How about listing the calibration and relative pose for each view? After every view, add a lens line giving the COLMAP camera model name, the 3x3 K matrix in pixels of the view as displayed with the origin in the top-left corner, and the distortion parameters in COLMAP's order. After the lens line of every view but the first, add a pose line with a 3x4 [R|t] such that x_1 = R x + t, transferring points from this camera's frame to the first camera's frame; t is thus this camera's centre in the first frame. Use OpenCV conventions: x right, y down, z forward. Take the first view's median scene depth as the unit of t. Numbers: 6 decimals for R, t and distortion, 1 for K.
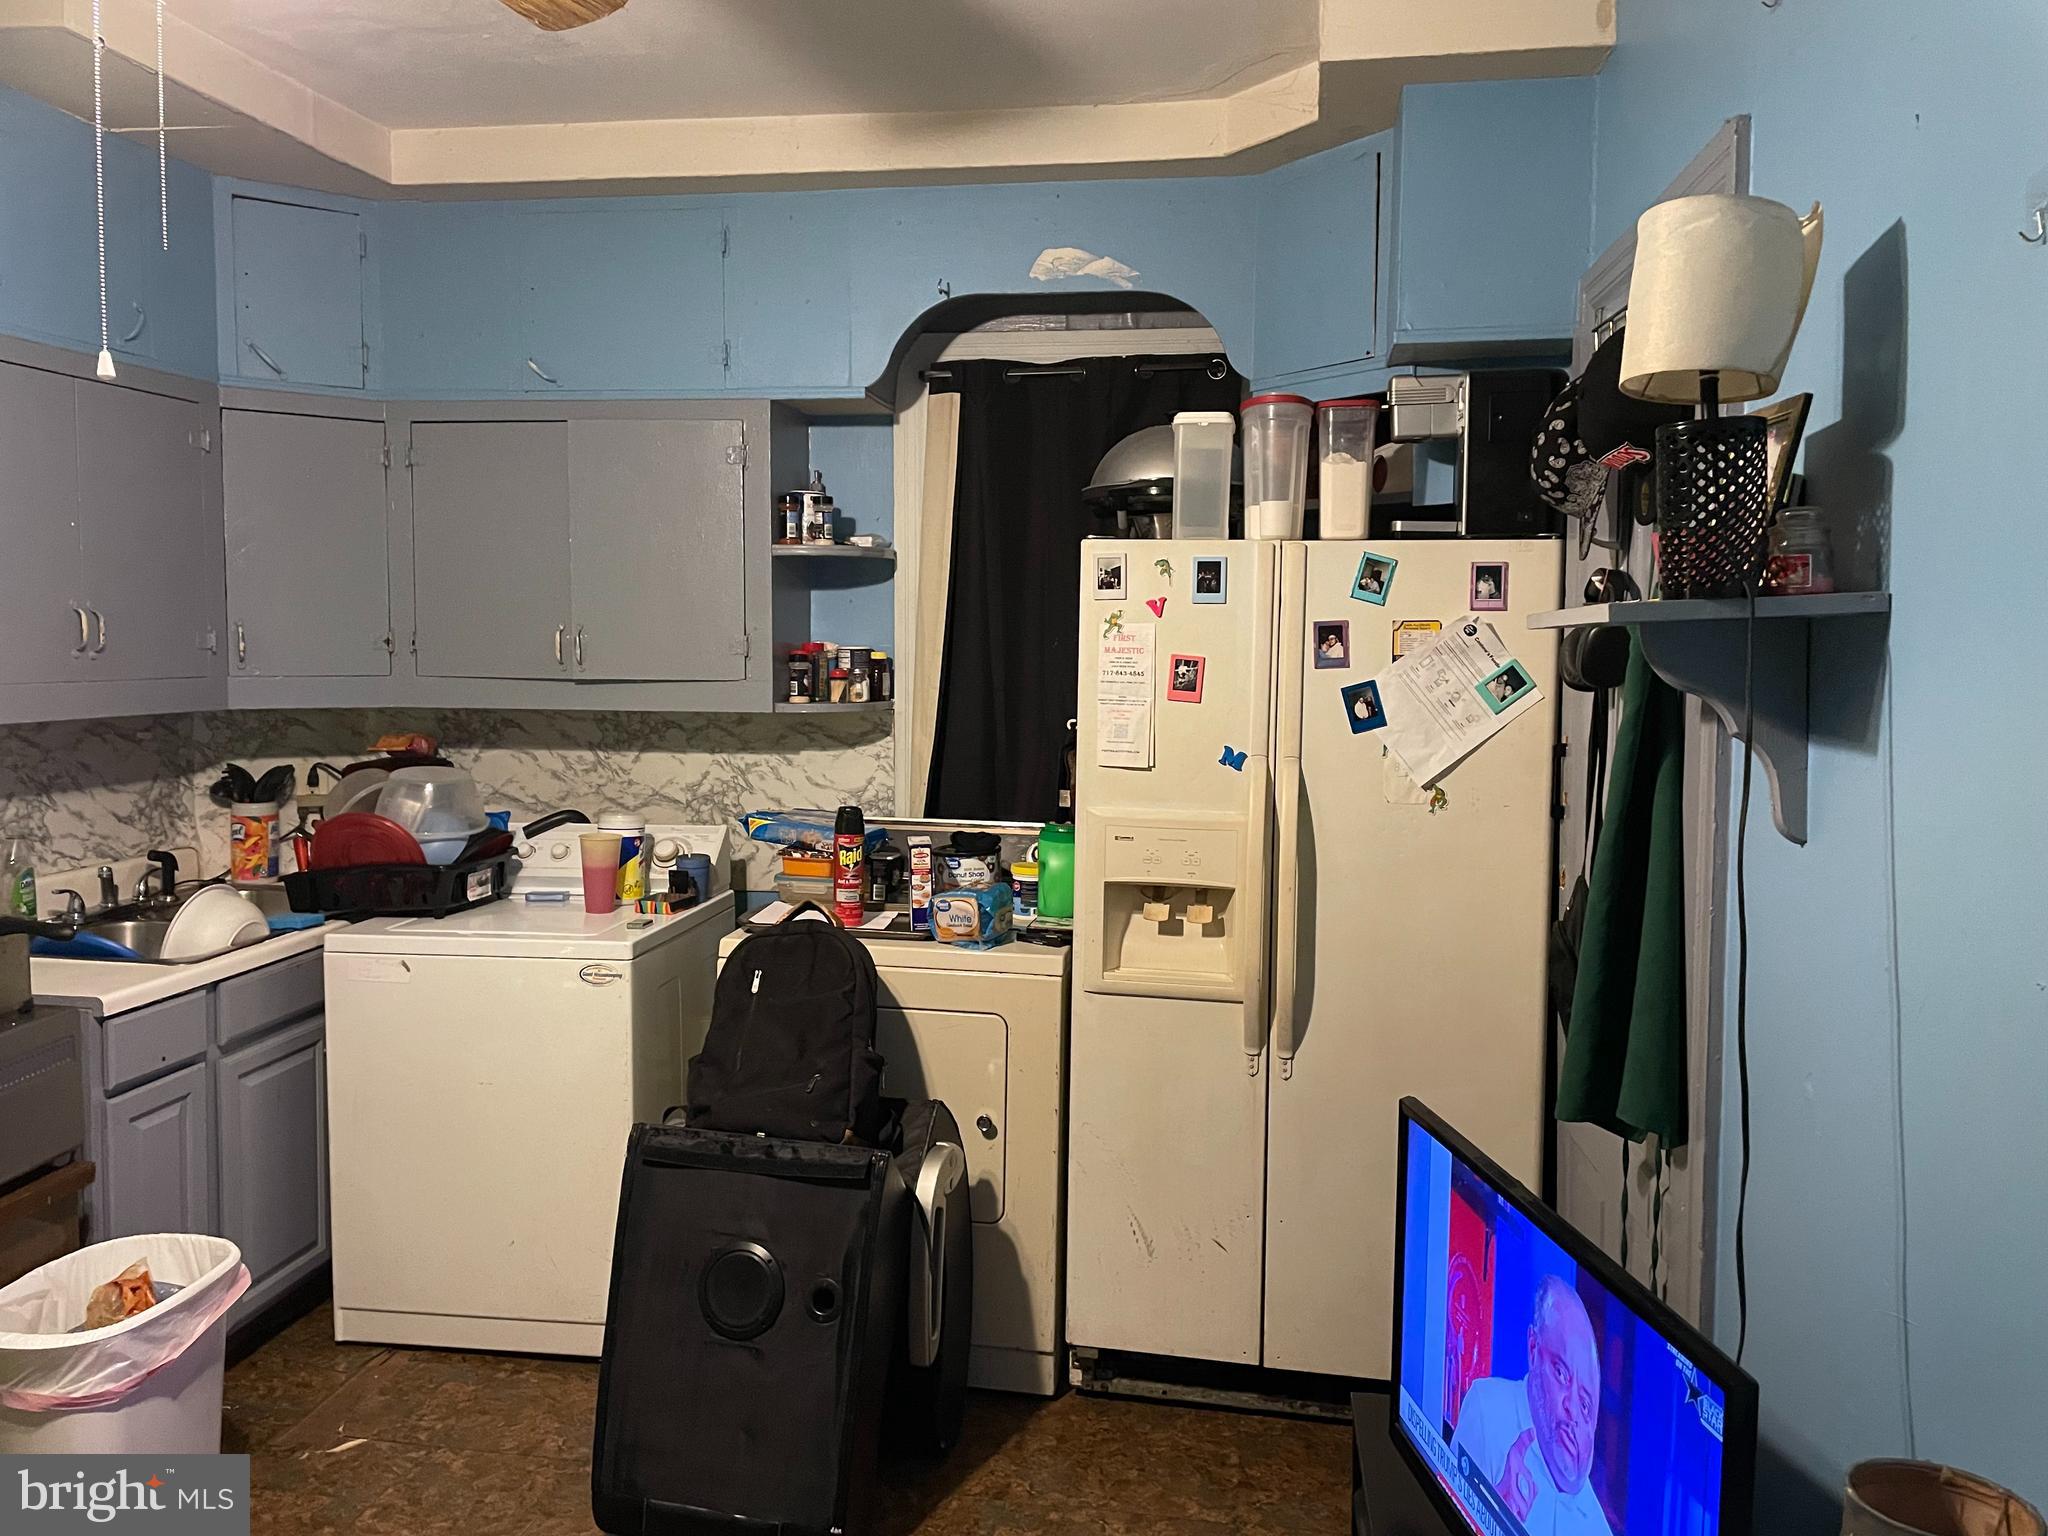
lens RADIAL K [[1544.5, 0, 1024.5], [0, 1544.5, 750.5], [0, 0, 1]] dist [0.099196, -0.124608]
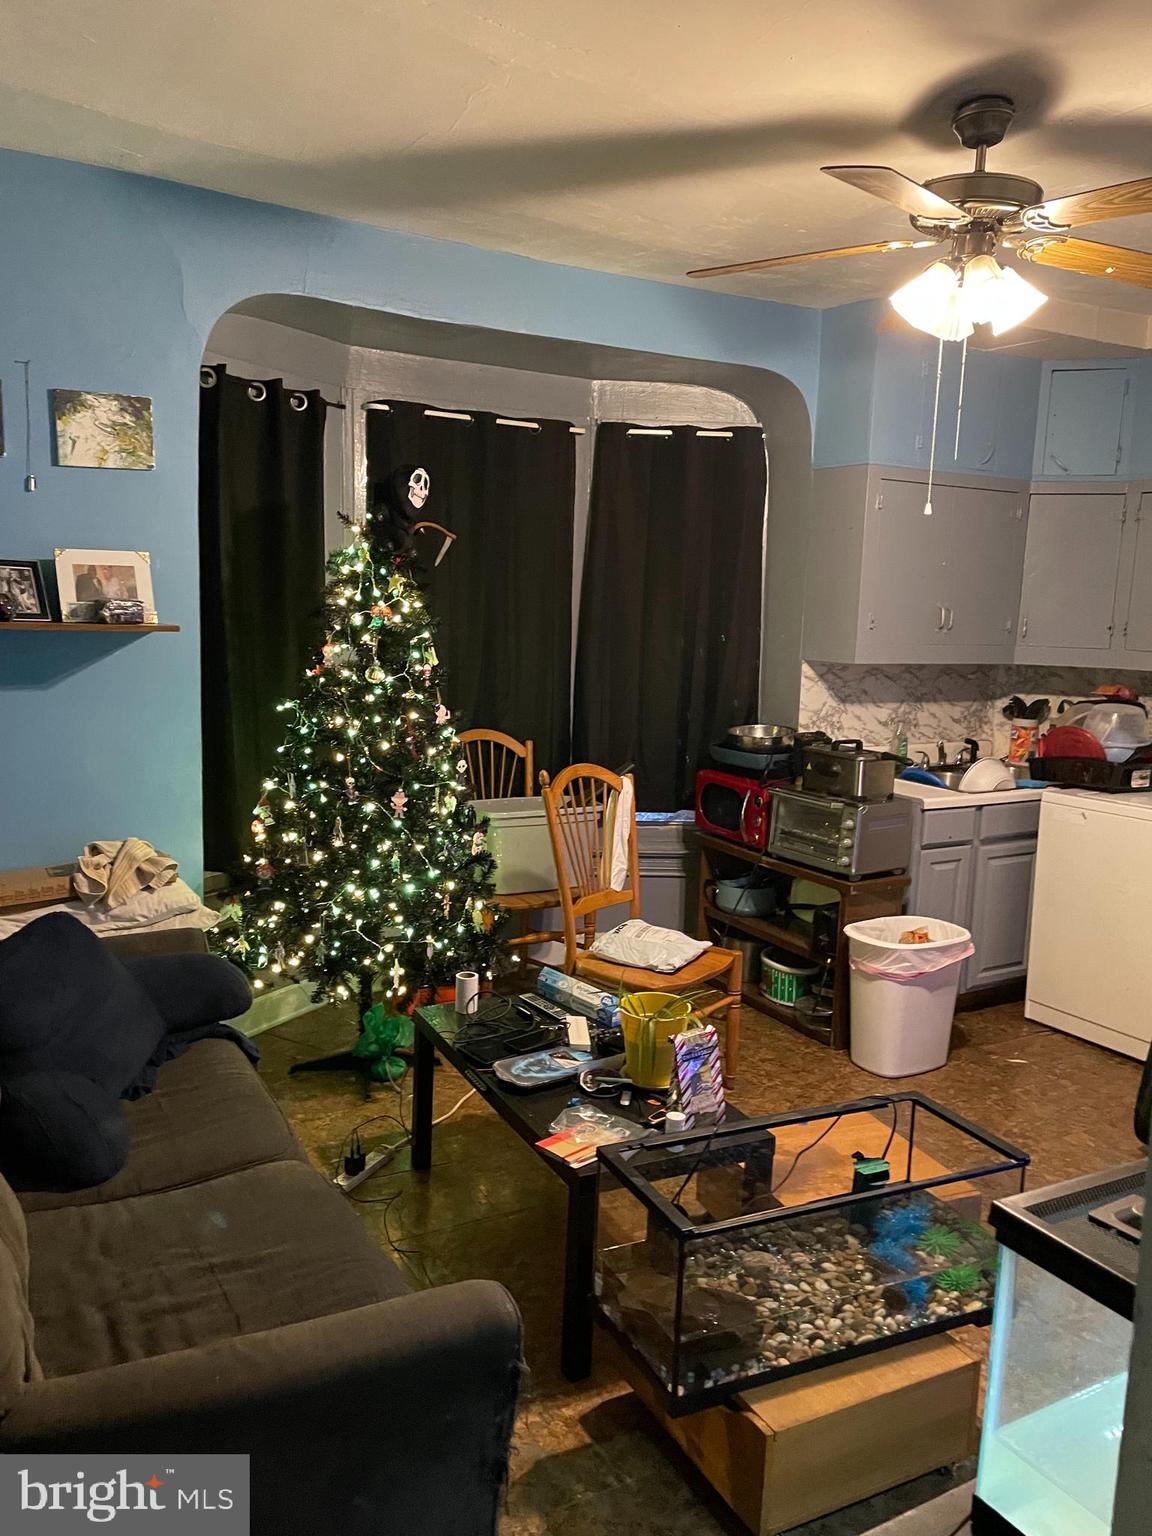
lens RADIAL K [[1158.4, 0, 576.0], [0, 1158.4, 768.0], [0, 0, 1]] dist [0.099196, -0.124608]
pose [[0.638554, 0.122151, -0.759821, 0.213888], [-0.086336, 0.992461, 0.086994, 0.019229], [0.764719, 0.010050, 0.644286, -0.252757]]
